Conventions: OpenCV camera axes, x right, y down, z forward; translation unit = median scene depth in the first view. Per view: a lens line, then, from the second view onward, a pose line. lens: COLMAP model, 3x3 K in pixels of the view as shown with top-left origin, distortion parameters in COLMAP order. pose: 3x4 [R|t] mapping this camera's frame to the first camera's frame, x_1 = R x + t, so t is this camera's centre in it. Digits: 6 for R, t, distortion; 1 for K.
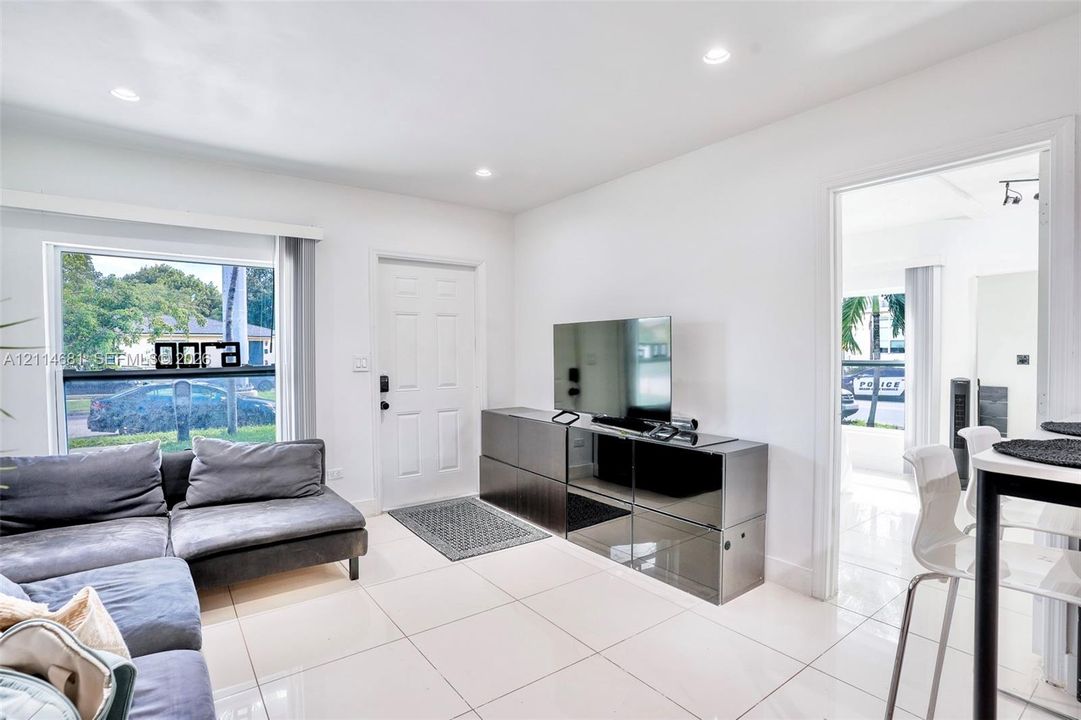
lens RADIAL K [[526.9, 0, 540.5], [0, 526.9, 360.0], [0, 0, 1]] dist [-0.072464, 0.028090]
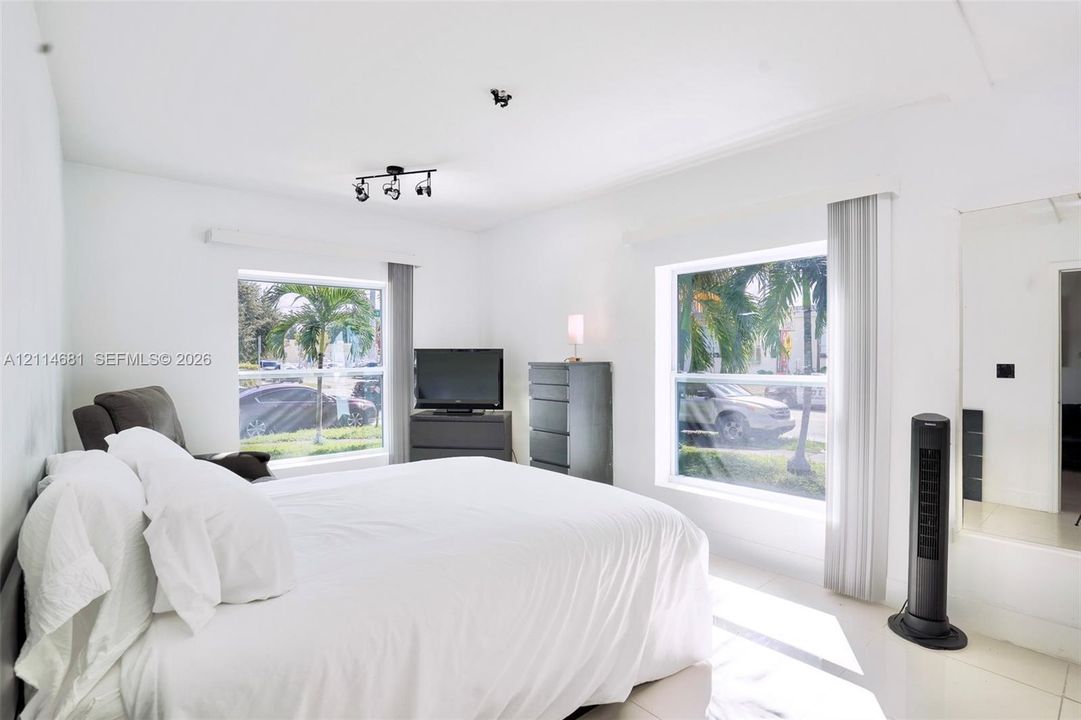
lens RADIAL K [[522.3, 0, 540.5], [0, 522.3, 360.0], [0, 0, 1]] dist [-0.070170, 0.000037]
pose [[0.996749, -0.006449, 0.080308, 0.537960], [0.006360, 0.999979, 0.001369, -0.030600], [-0.080315, -0.000854, 0.996769, 0.716965]]
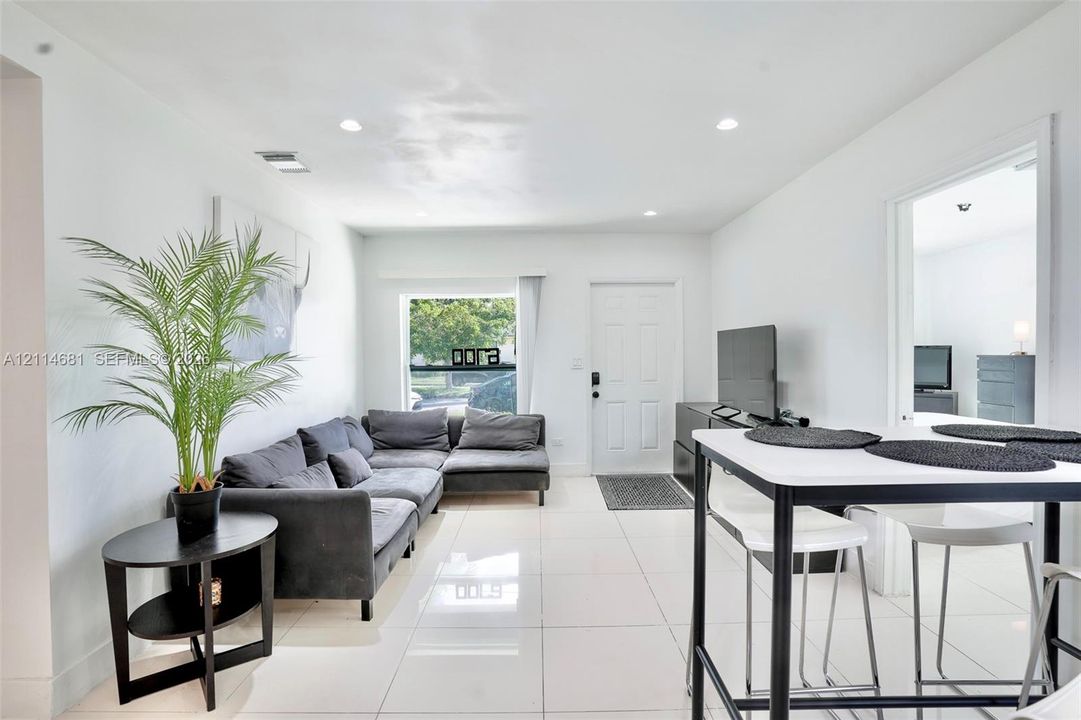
lens RADIAL K [[526.9, 0, 540.5], [0, 526.9, 360.0], [0, 0, 1]] dist [-0.072464, 0.028090]
pose [[0.805177, 0.008394, -0.592975, 0.448940], [-0.006183, 0.999964, 0.005761, -0.009159], [0.593002, -0.000972, 0.805200, -0.185052]]
